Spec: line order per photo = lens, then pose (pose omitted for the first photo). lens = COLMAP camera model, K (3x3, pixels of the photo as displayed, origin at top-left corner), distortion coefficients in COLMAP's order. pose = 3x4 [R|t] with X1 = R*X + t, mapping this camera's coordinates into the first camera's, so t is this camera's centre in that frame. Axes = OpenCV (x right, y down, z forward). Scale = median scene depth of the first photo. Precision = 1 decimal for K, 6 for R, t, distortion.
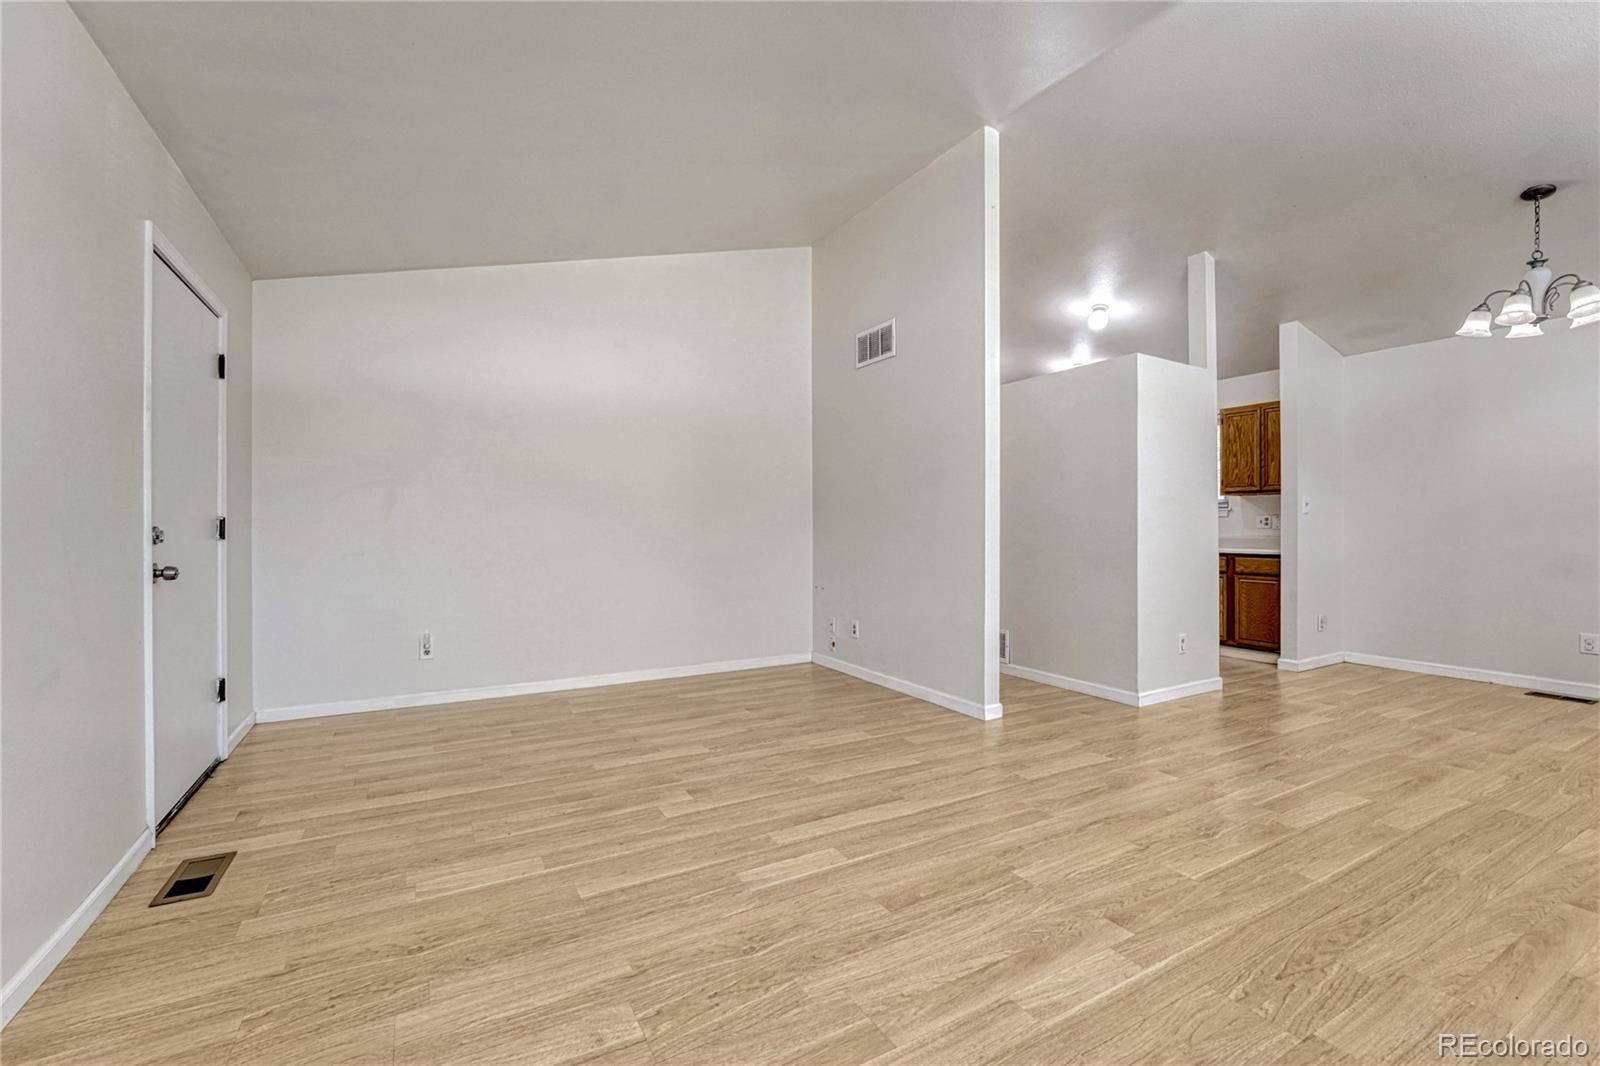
lens RADIAL K [[675.7, 0, 793.5], [0, 675.7, 518.8], [0, 0, 1]] dist [-0.000266, -0.000119]
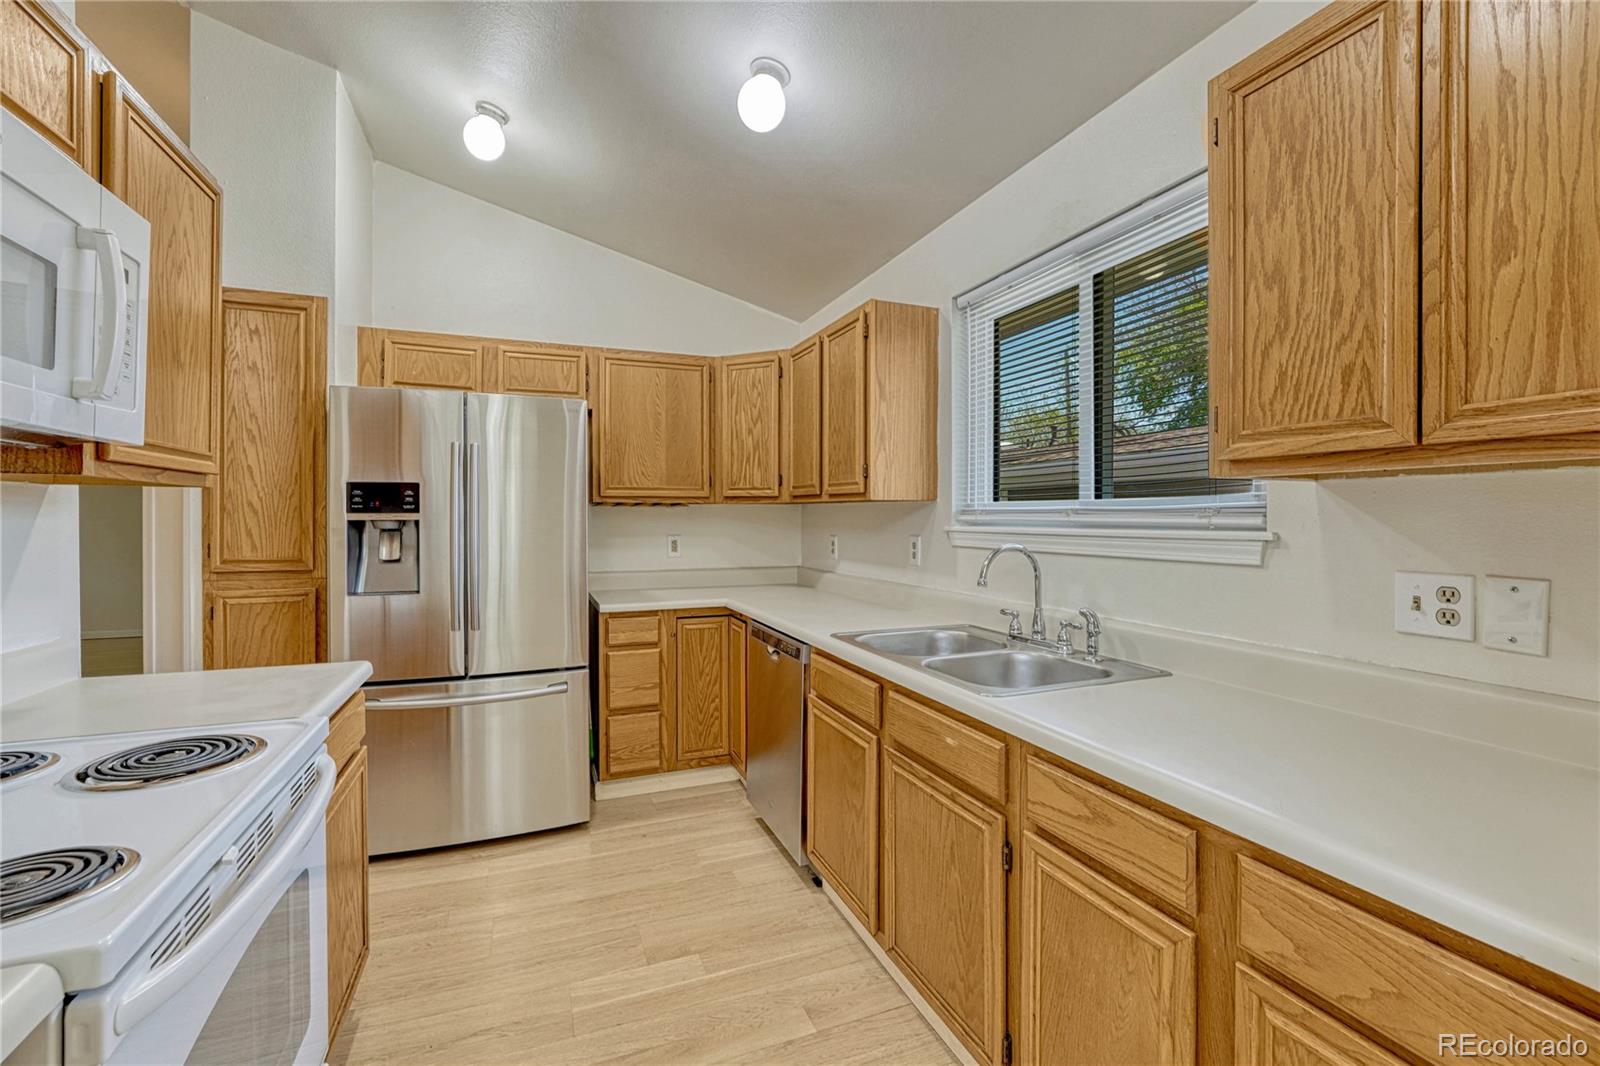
lens RADIAL K [[675.7, 0, 793.5], [0, 675.7, 518.8], [0, 0, 1]] dist [-0.000266, -0.000119]
pose [[0.990843, 0.000997, -0.135017, 0.904204], [-0.000048, 0.999975, 0.007028, -0.039129], [0.135020, -0.006957, 0.990818, 1.311010]]
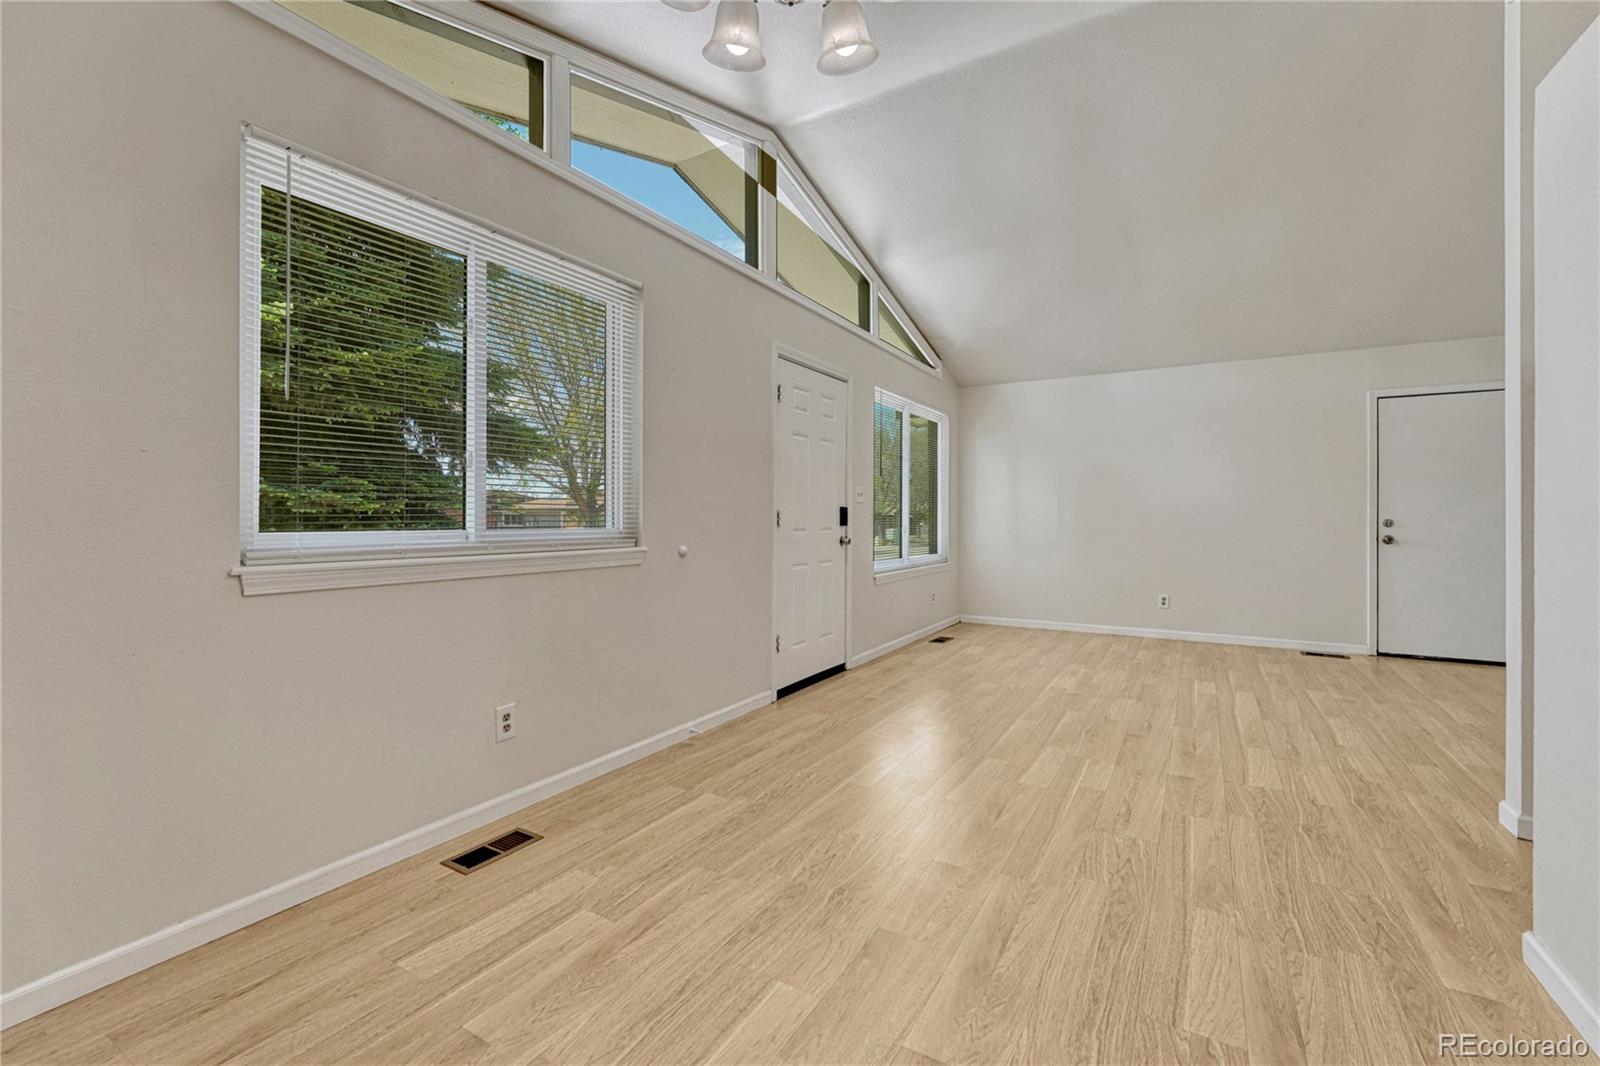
lens RADIAL K [[675.7, 0, 793.5], [0, 675.7, 518.8], [0, 0, 1]] dist [-0.000266, -0.000119]
pose [[-0.868936, -0.002135, -0.494919, 1.290404], [-0.000070, 0.999991, -0.004190, 0.015668], [0.494924, -0.003606, -0.868929, 1.338237]]
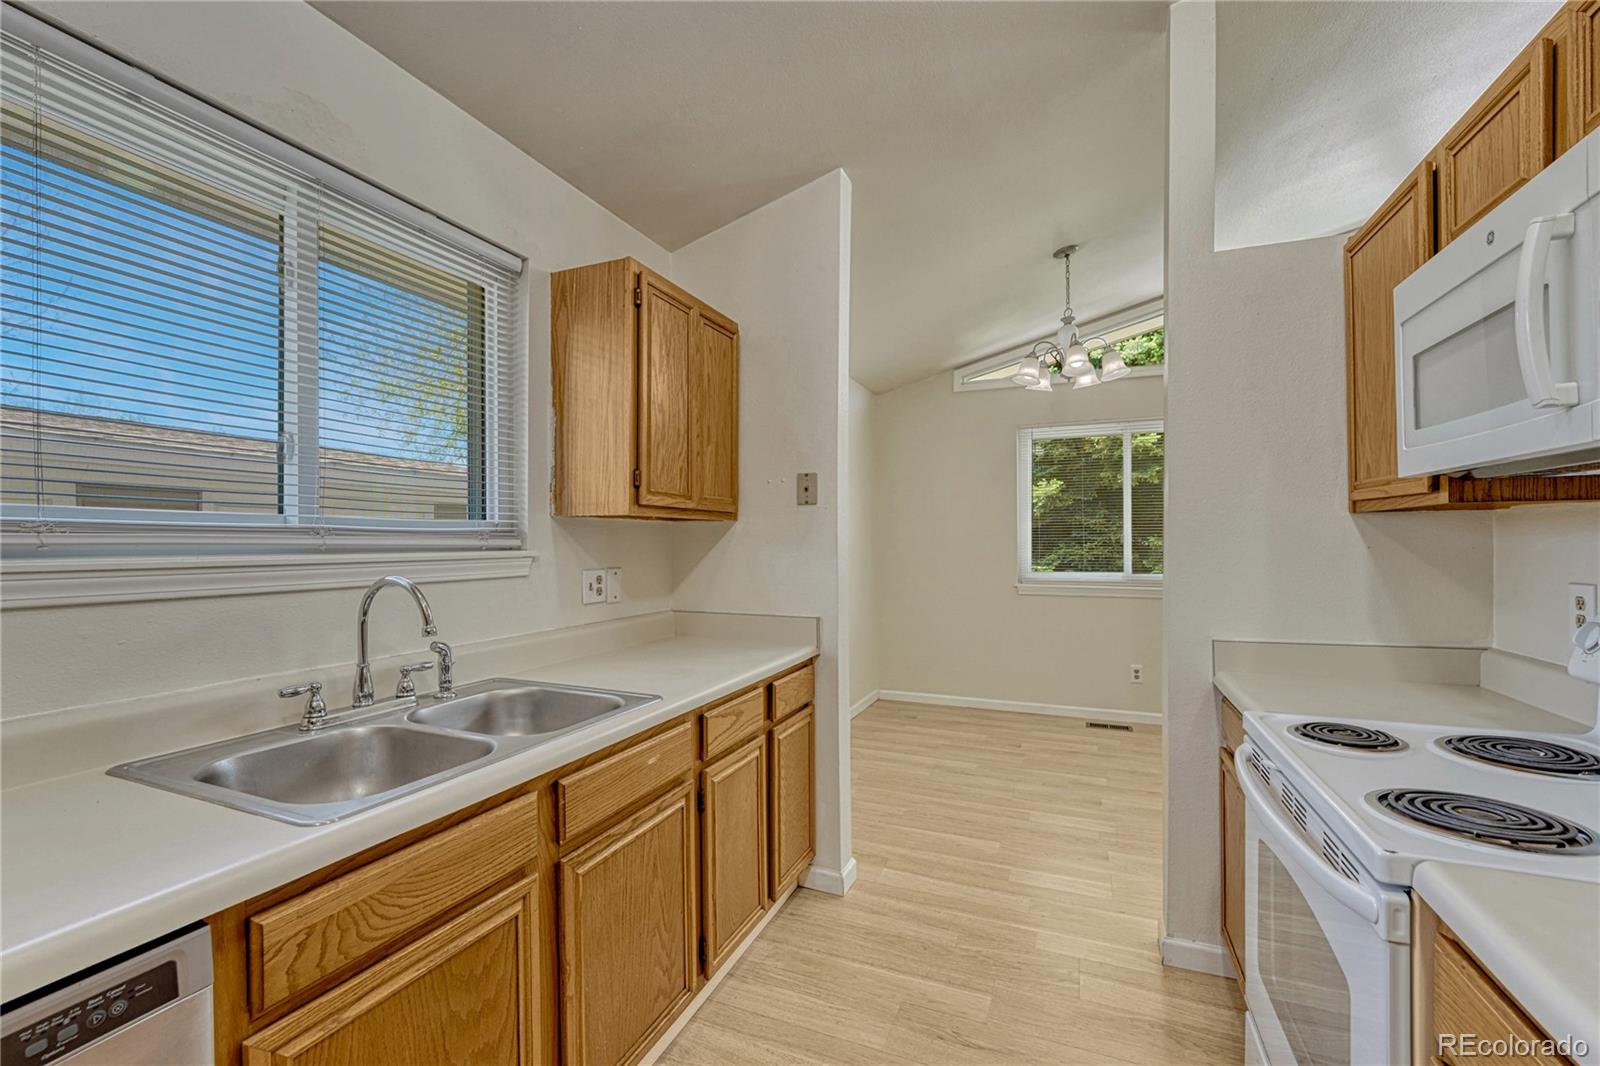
lens RADIAL K [[662.2, 0, 795.3], [0, 662.2, 545.5], [0, 0, 1]] dist [-0.000116, -0.000033]
pose [[-0.607554, -0.001572, 0.794277, 0.551725], [-0.001788, 0.999998, 0.000611, -0.033025], [-0.794276, -0.001049, -0.607556, 1.935355]]
